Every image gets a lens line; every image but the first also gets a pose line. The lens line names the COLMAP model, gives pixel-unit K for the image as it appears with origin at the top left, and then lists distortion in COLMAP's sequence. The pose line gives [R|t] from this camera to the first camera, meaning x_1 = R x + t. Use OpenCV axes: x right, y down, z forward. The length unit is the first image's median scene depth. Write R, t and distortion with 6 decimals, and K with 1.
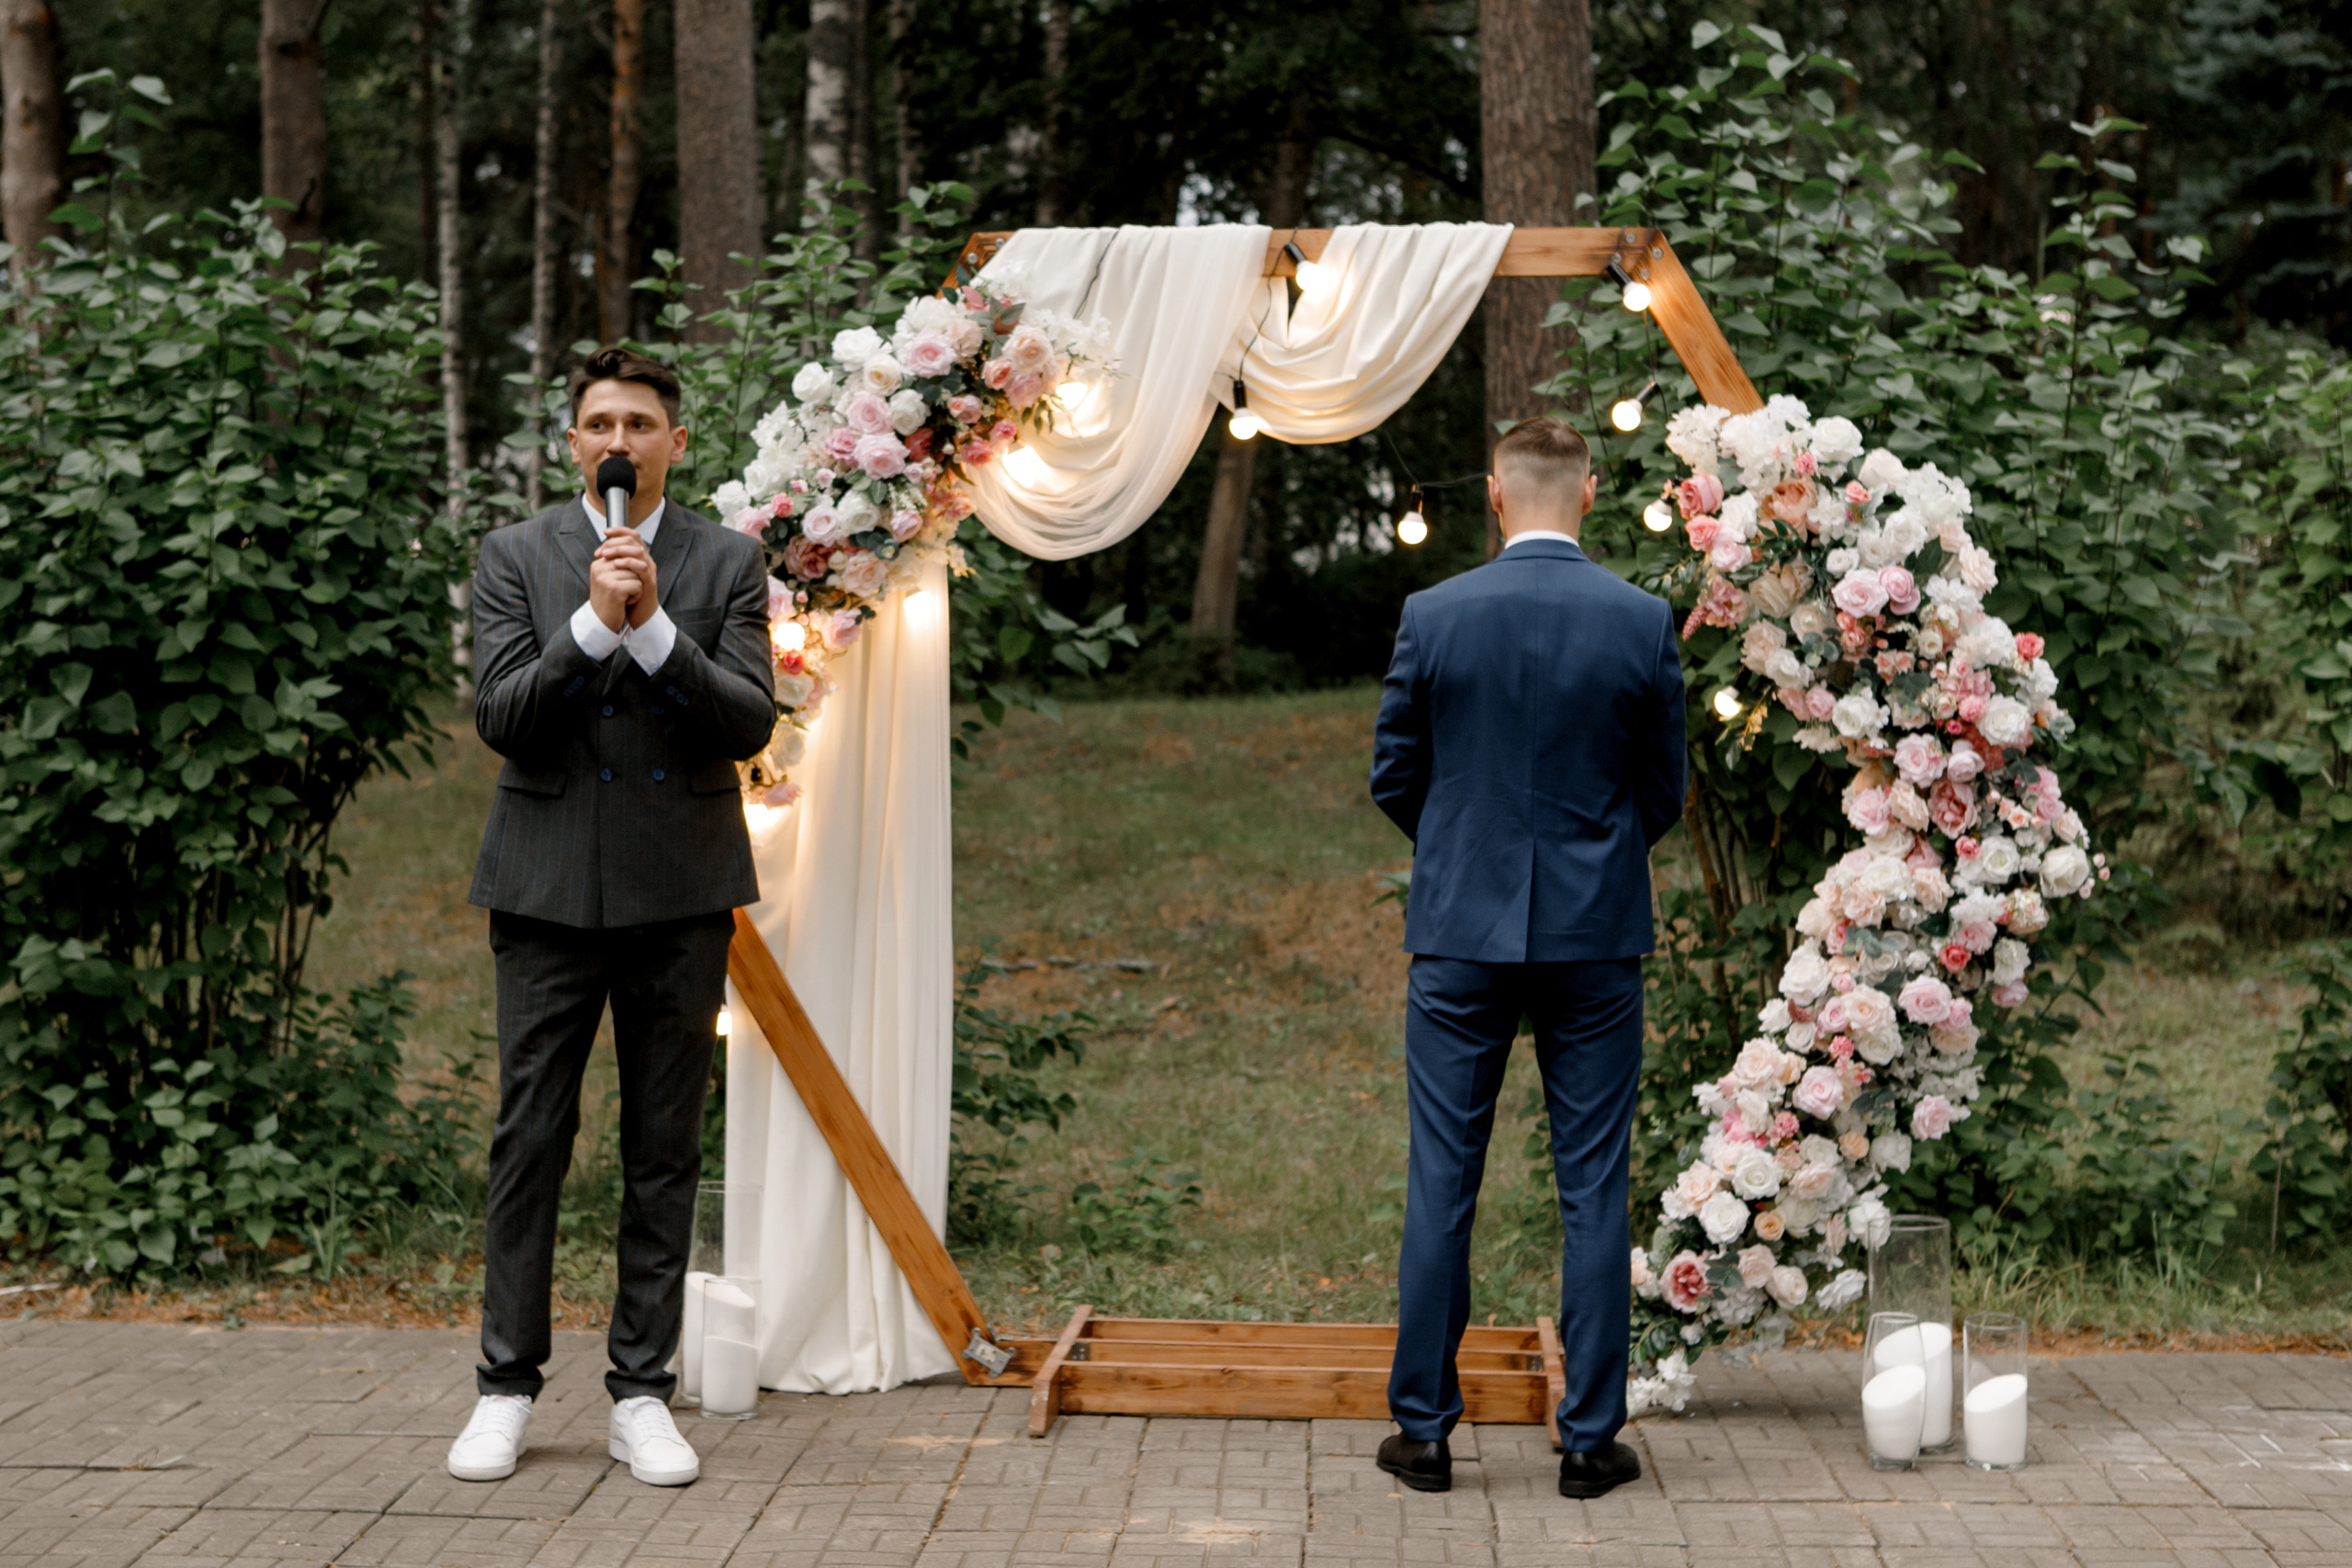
lens RADIAL K [[3590.5, 0, 1175.1], [0, 3590.5, 793.0], [0, 0, 1]] dist [0.006204, 0.000000]
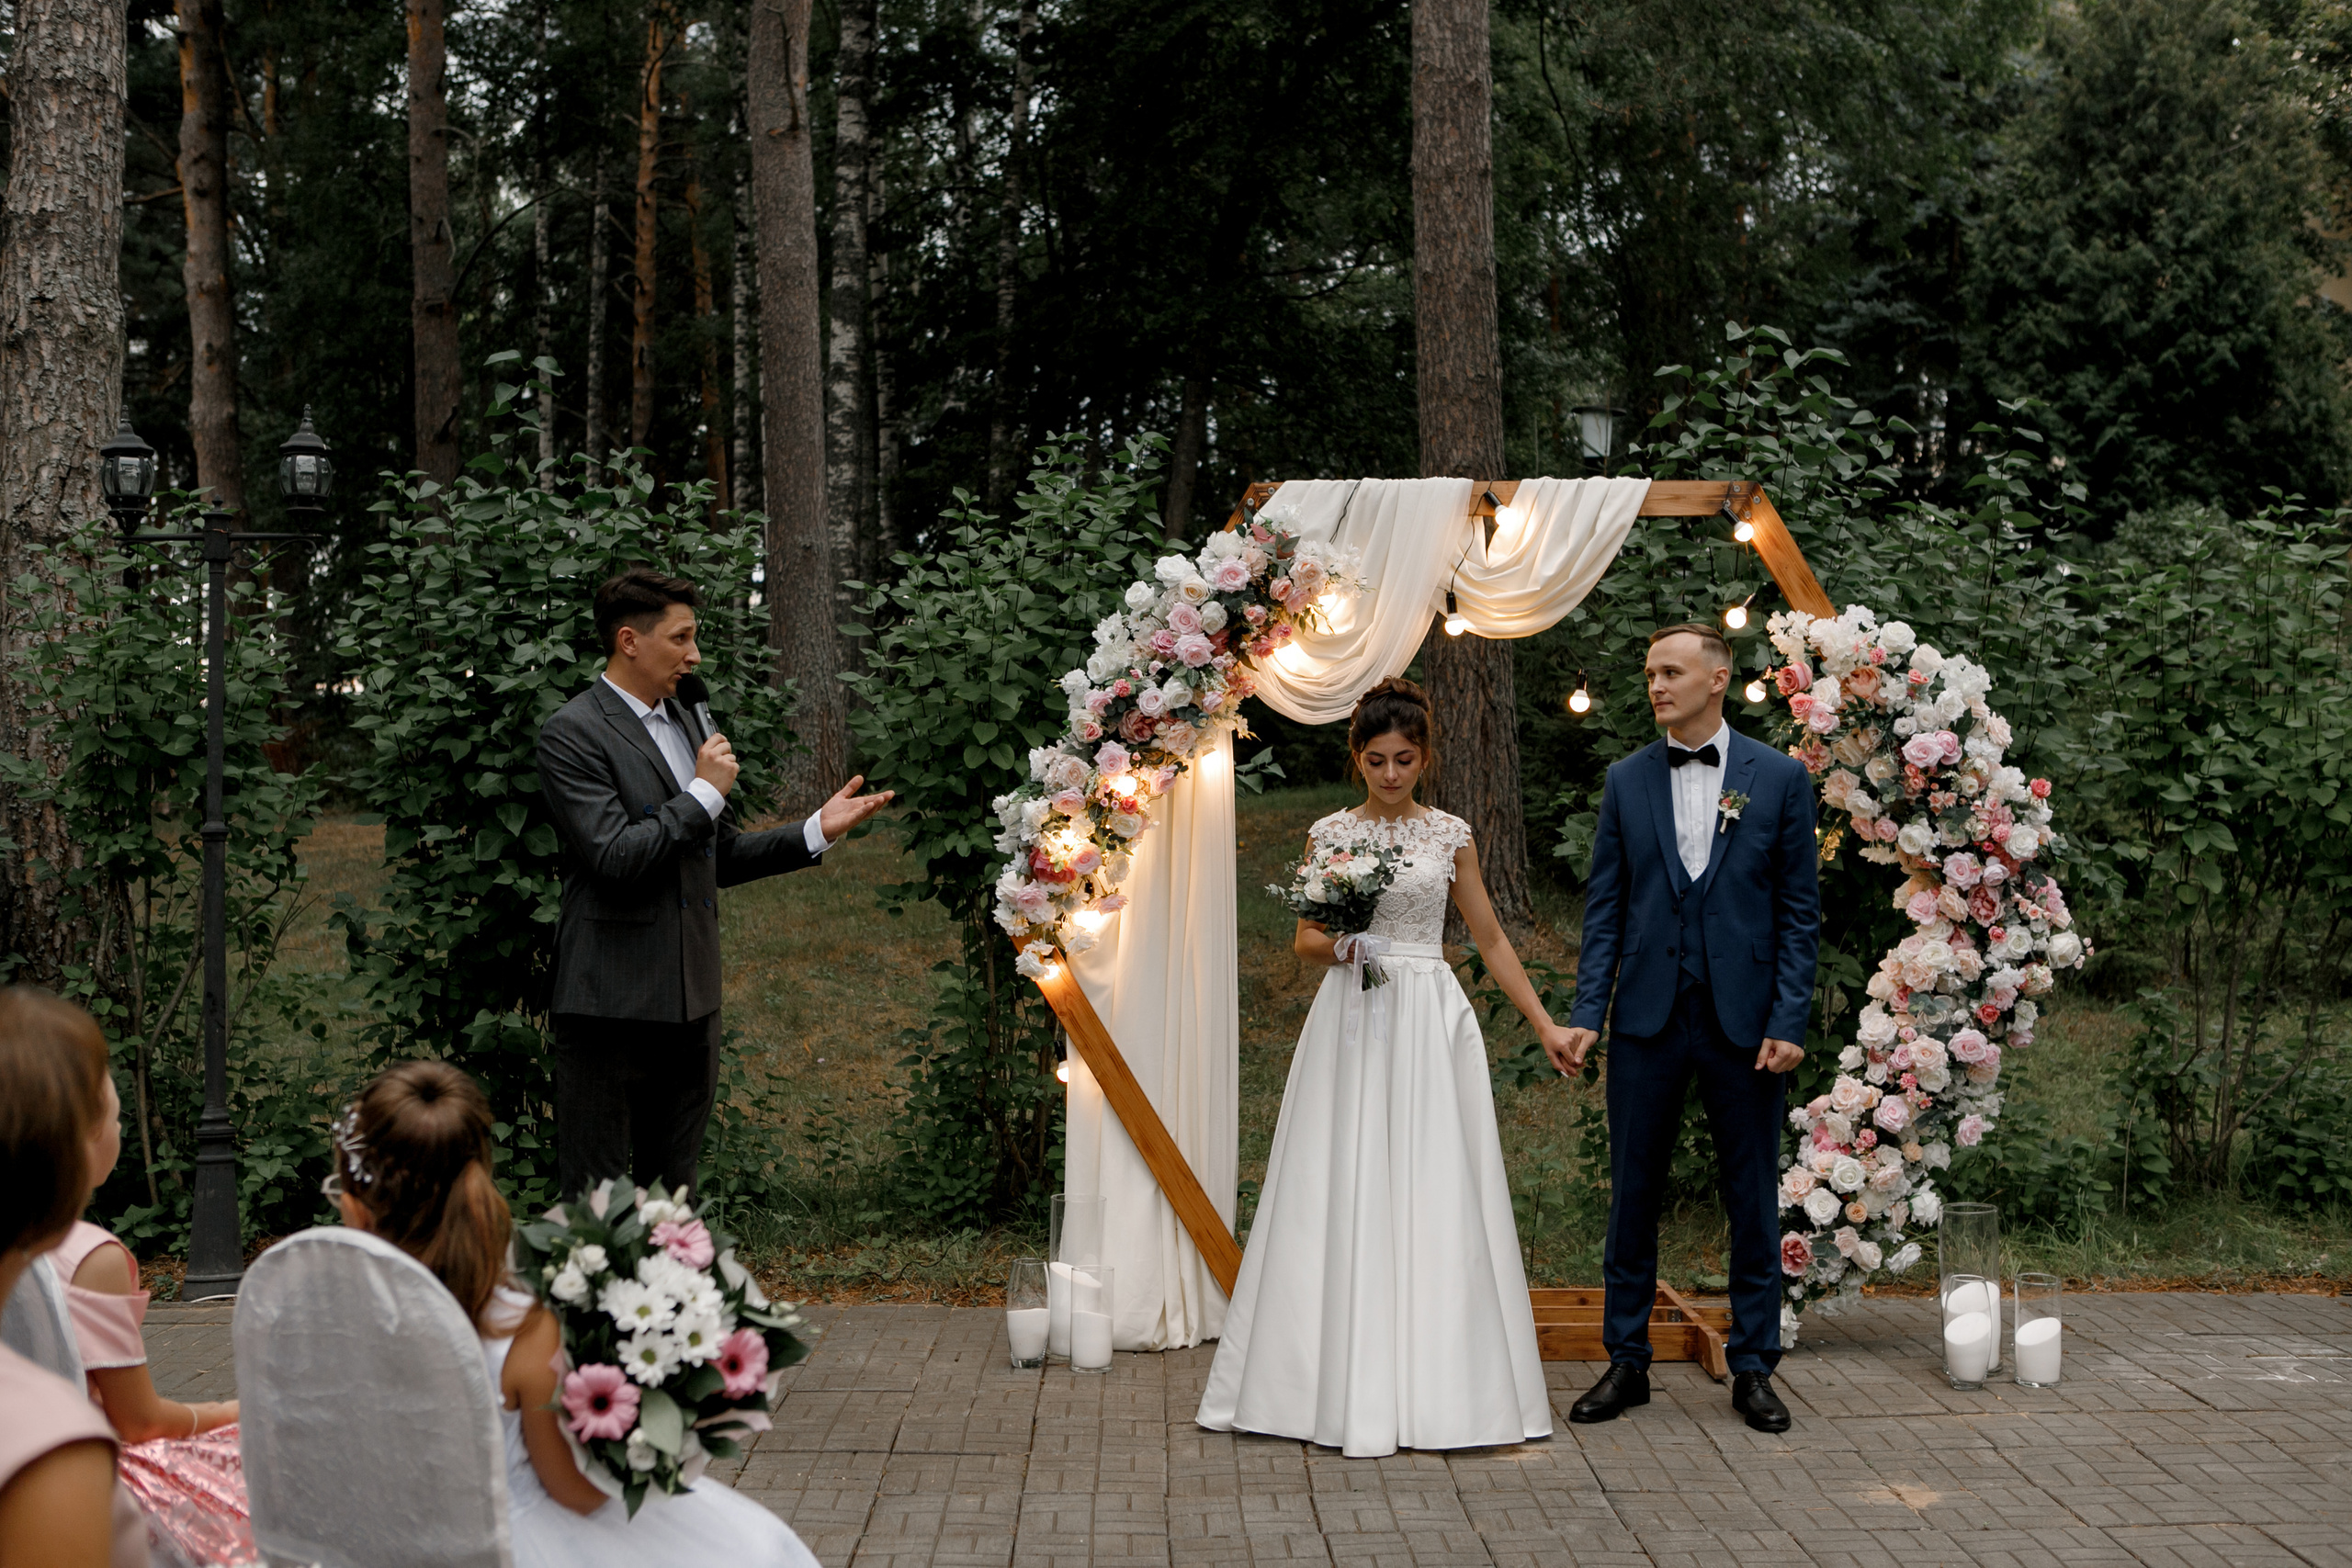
lens RADIAL K [[2716.5, 0, 1170.6], [0, 2716.5, 841.8], [0, 0, 1]] dist [-0.053968, 0.000000]
pose [[0.997257, -0.009666, 0.073390, -0.165357], [0.009988, 0.999942, -0.004023, -0.018532], [-0.073347, 0.004745, 0.997295, -0.008723]]
